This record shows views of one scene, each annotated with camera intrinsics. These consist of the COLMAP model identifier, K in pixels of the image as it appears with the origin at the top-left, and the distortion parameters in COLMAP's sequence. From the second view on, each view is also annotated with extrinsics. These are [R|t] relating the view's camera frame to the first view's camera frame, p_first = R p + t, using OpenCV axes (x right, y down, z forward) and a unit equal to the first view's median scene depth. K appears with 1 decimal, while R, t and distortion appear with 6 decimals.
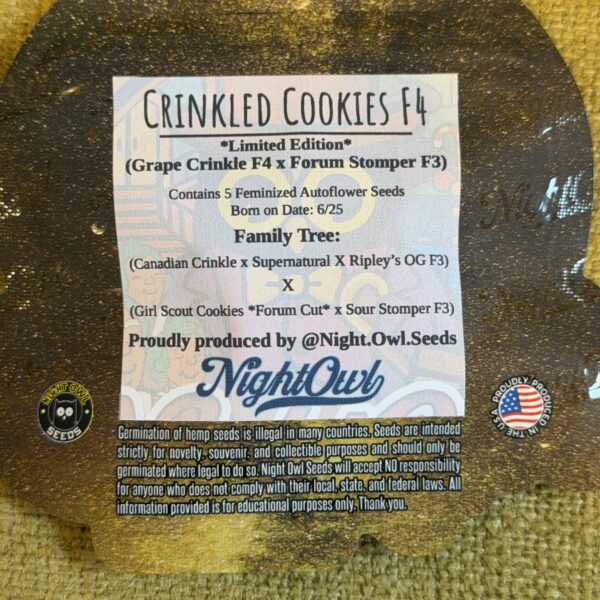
lens RADIAL K [[1969.9, 0, 376.2], [0, 1969.9, 300.5], [0, 0, 1]] dist [1.071079, -2.458815]
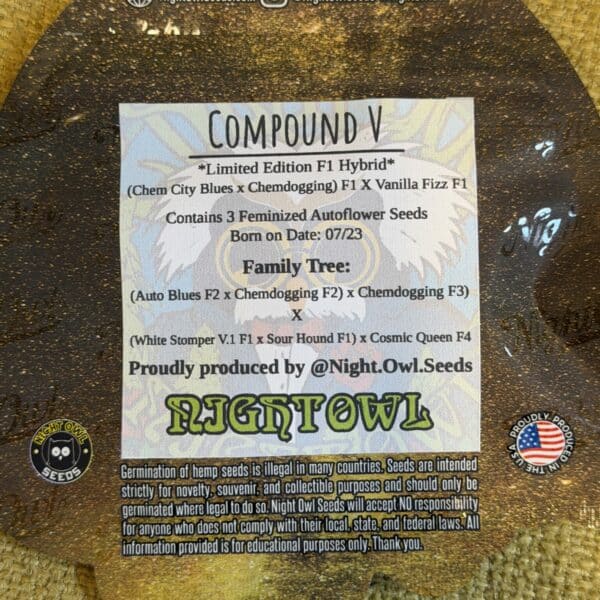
lens RADIAL K [[1072.6, 0, 339.4], [0, 1072.6, 326.0], [0, 0, 1]] dist [0.500828, -0.016144]
pose [[0.999360, -0.003403, -0.035609, -0.005471], [0.003163, 0.999972, -0.006784, 0.000362], [0.035631, 0.006667, 0.999343, 0.470640]]
